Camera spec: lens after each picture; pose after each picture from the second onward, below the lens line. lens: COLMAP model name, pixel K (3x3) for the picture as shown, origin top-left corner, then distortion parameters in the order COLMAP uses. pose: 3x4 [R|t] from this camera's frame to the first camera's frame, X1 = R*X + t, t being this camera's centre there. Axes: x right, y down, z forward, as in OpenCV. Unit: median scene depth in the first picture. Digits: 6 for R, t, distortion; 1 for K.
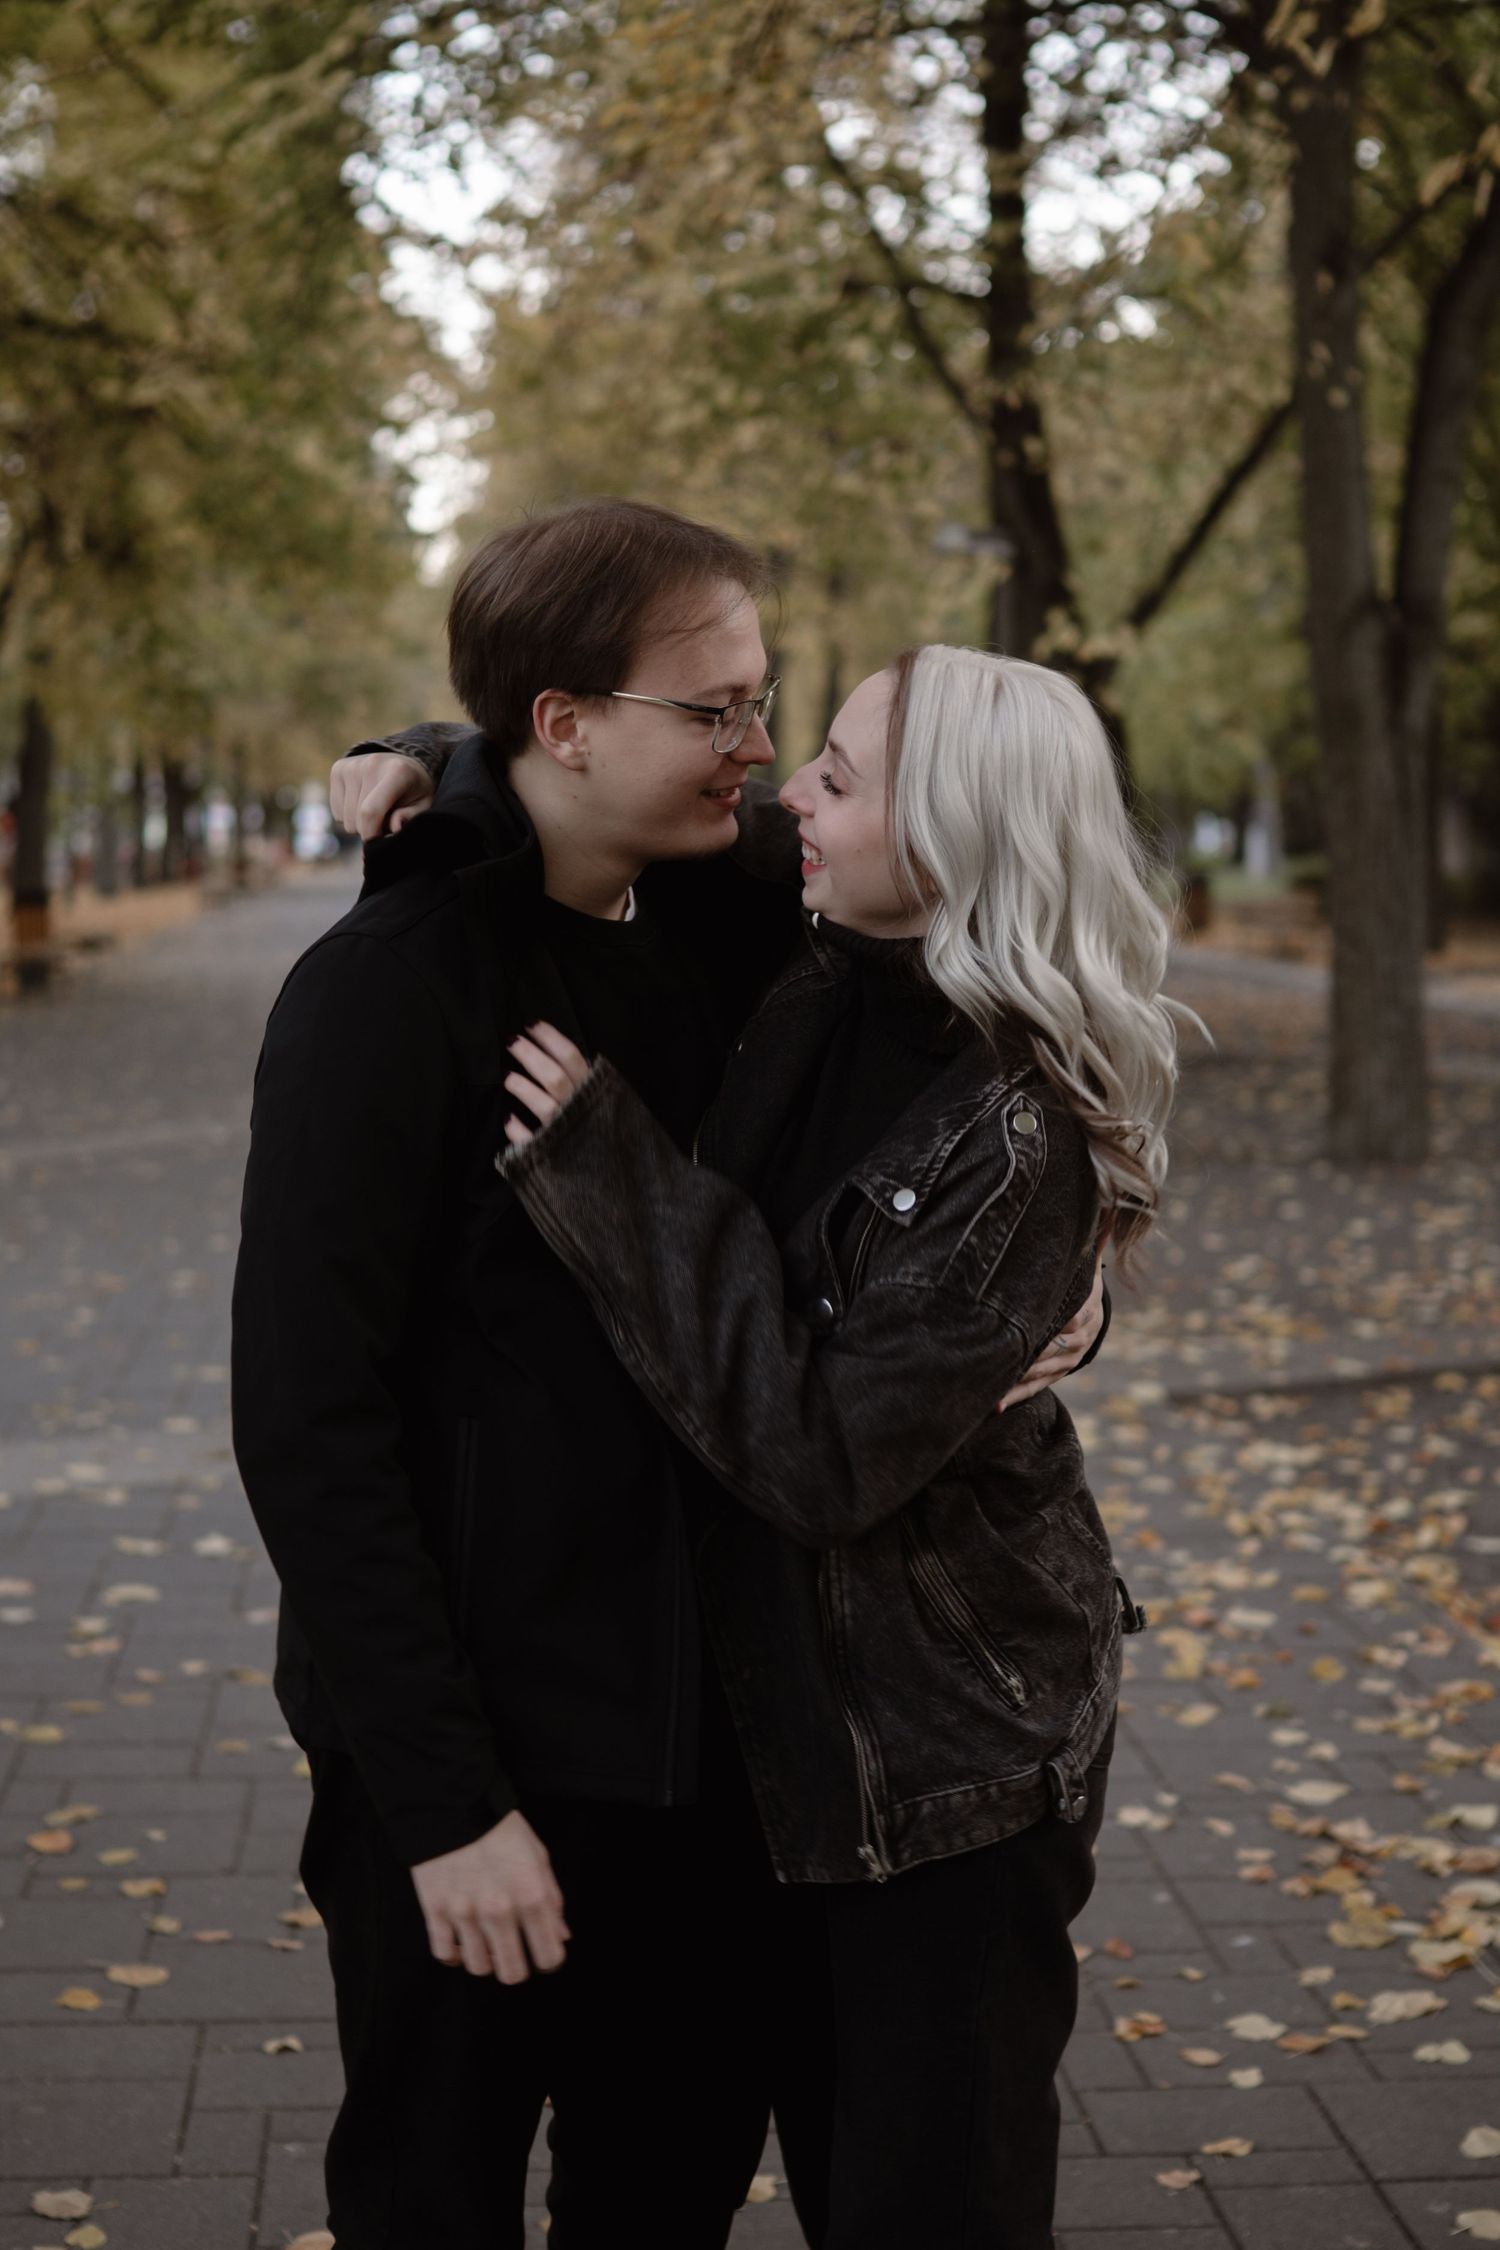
lens RADIAL K [[3391.5, 0, 750.0], [0, 3391.5, 1125.0], [0, 0, 1]] dist [-0.029136, -0.019189]
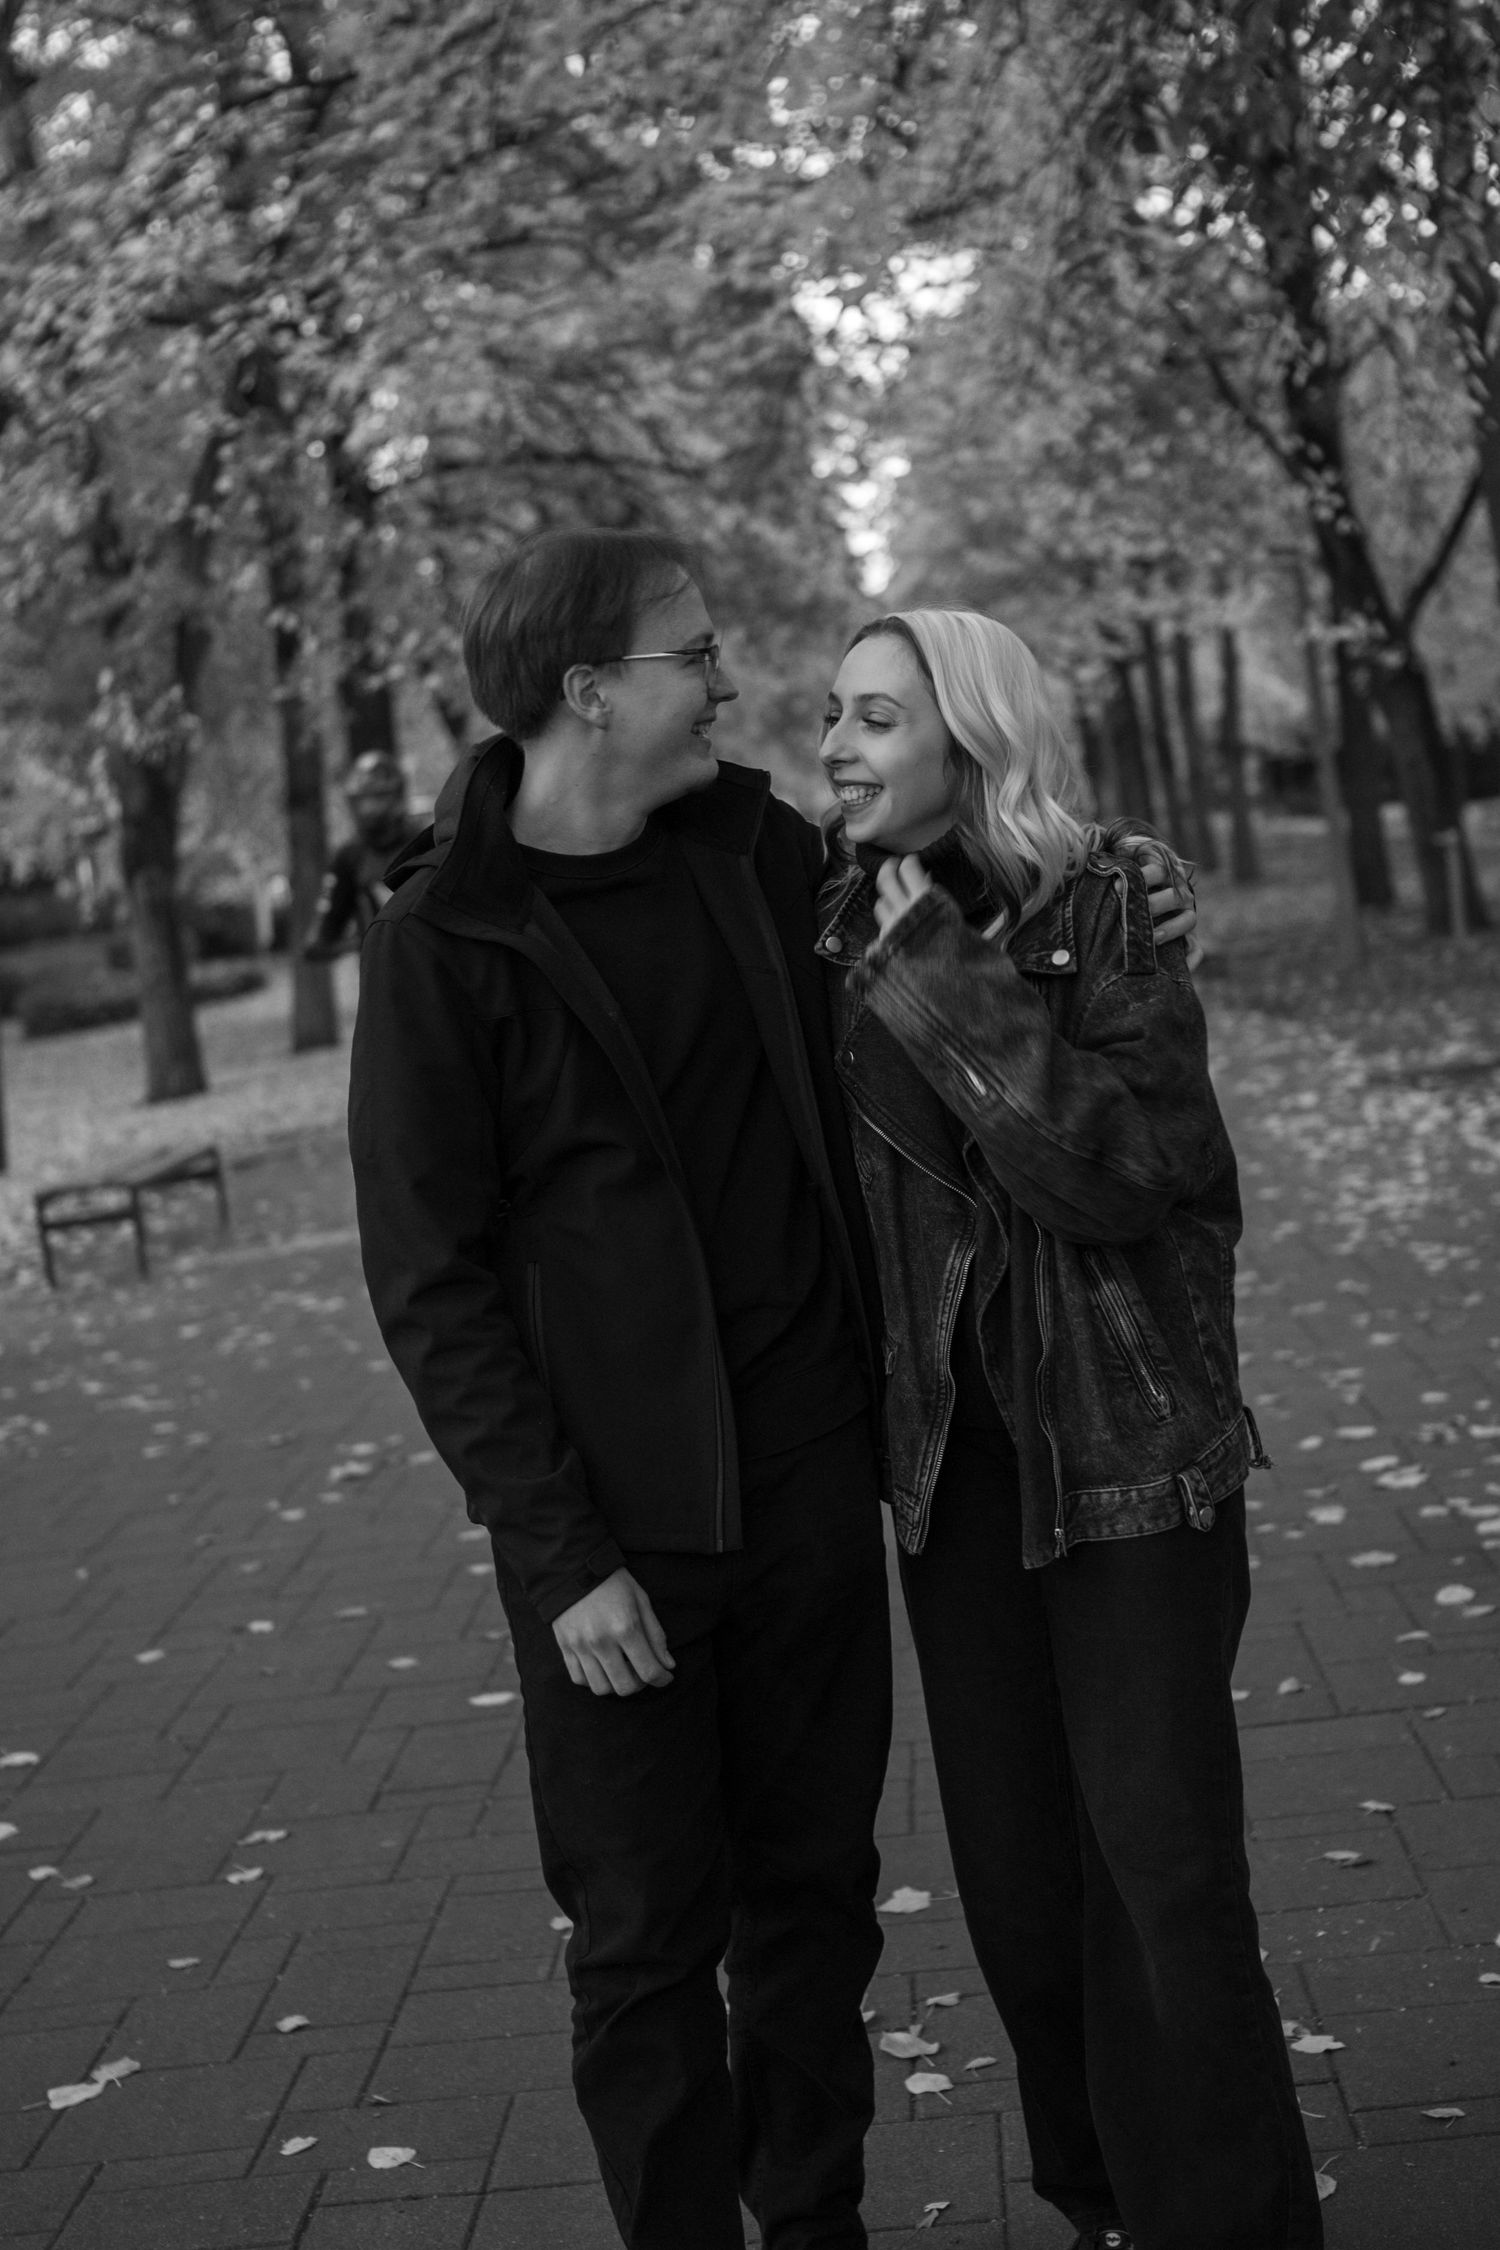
lens RADIAL K [[3459.6, 0, 750.0], [0, 3459.6, 1125.0], [0, 0, 1]] dist [-0.041154, -0.055918]
pose [[0.981952, -0.115688, -0.149618, 0.057481], [0.115508, 0.993257, -0.009925, 0.063820], [0.149758, -0.007536, 0.988694, -0.588693]]
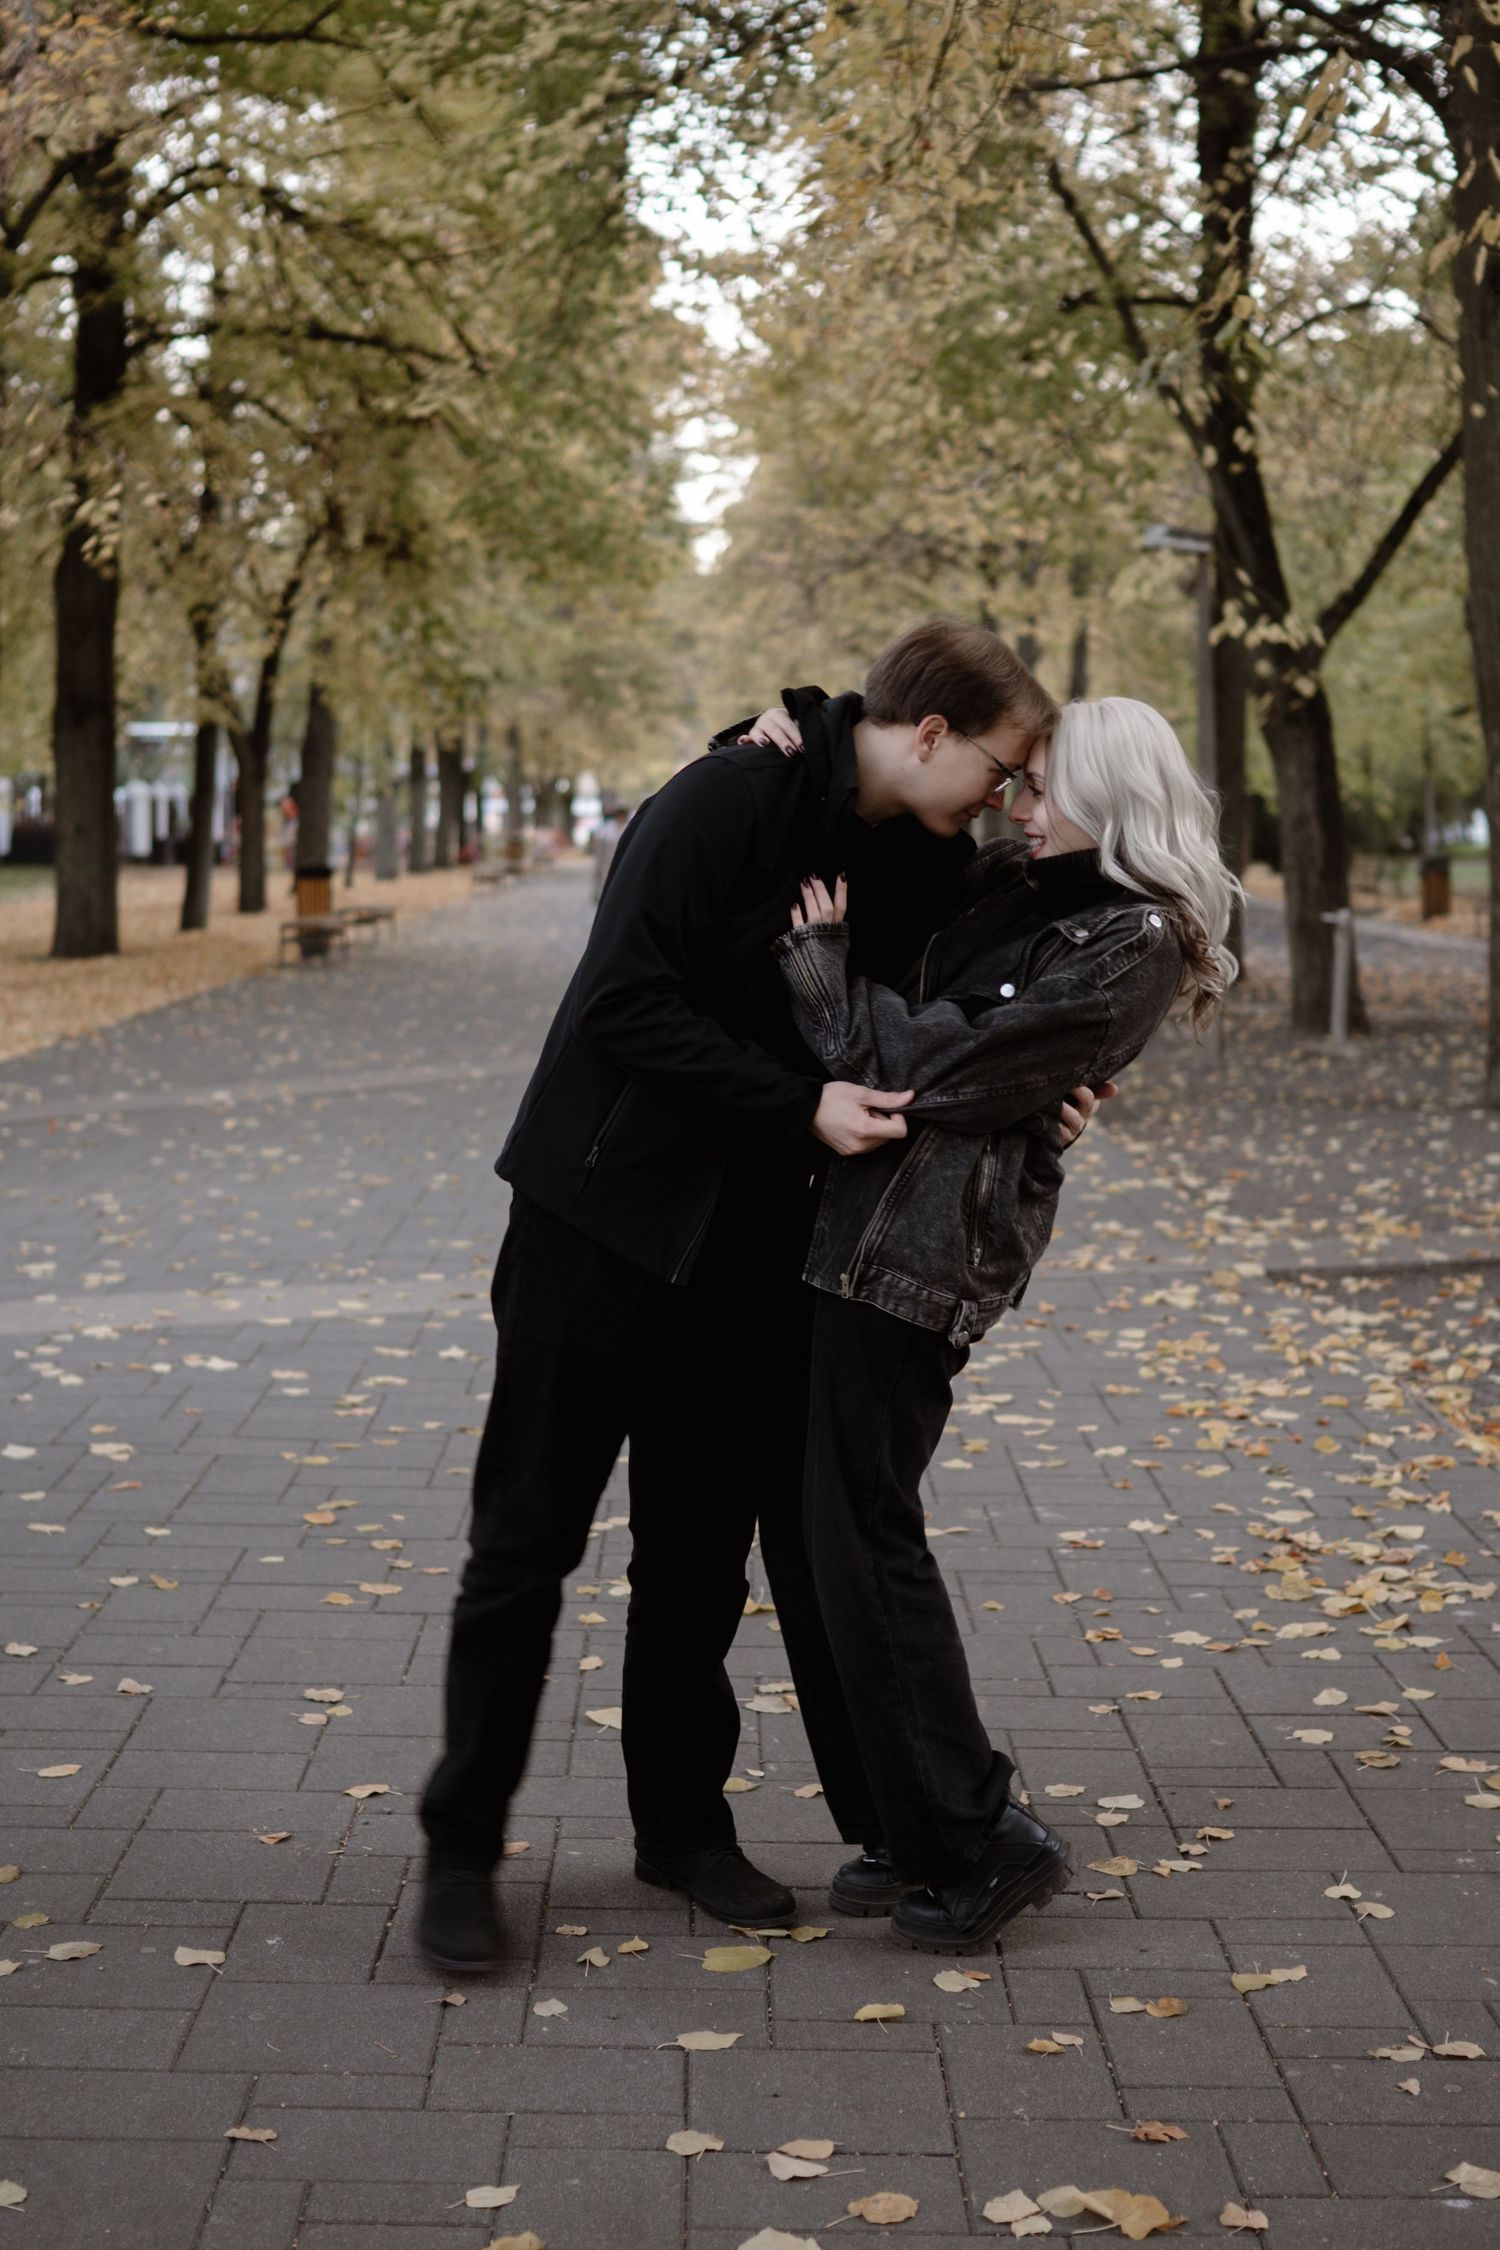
lens RADIAL K [[3459.6, 0, 750.0], [0, 3459.6, 1125.0], [0, 0, 1]] dist [-0.041154, -0.055918]
pose [[0.996521, 0.011447, -0.082553, 0.033162], [-0.011508, 0.999934, -0.000261, 0.024109], [0.082545, 0.001210, 0.996587, -0.156464]]
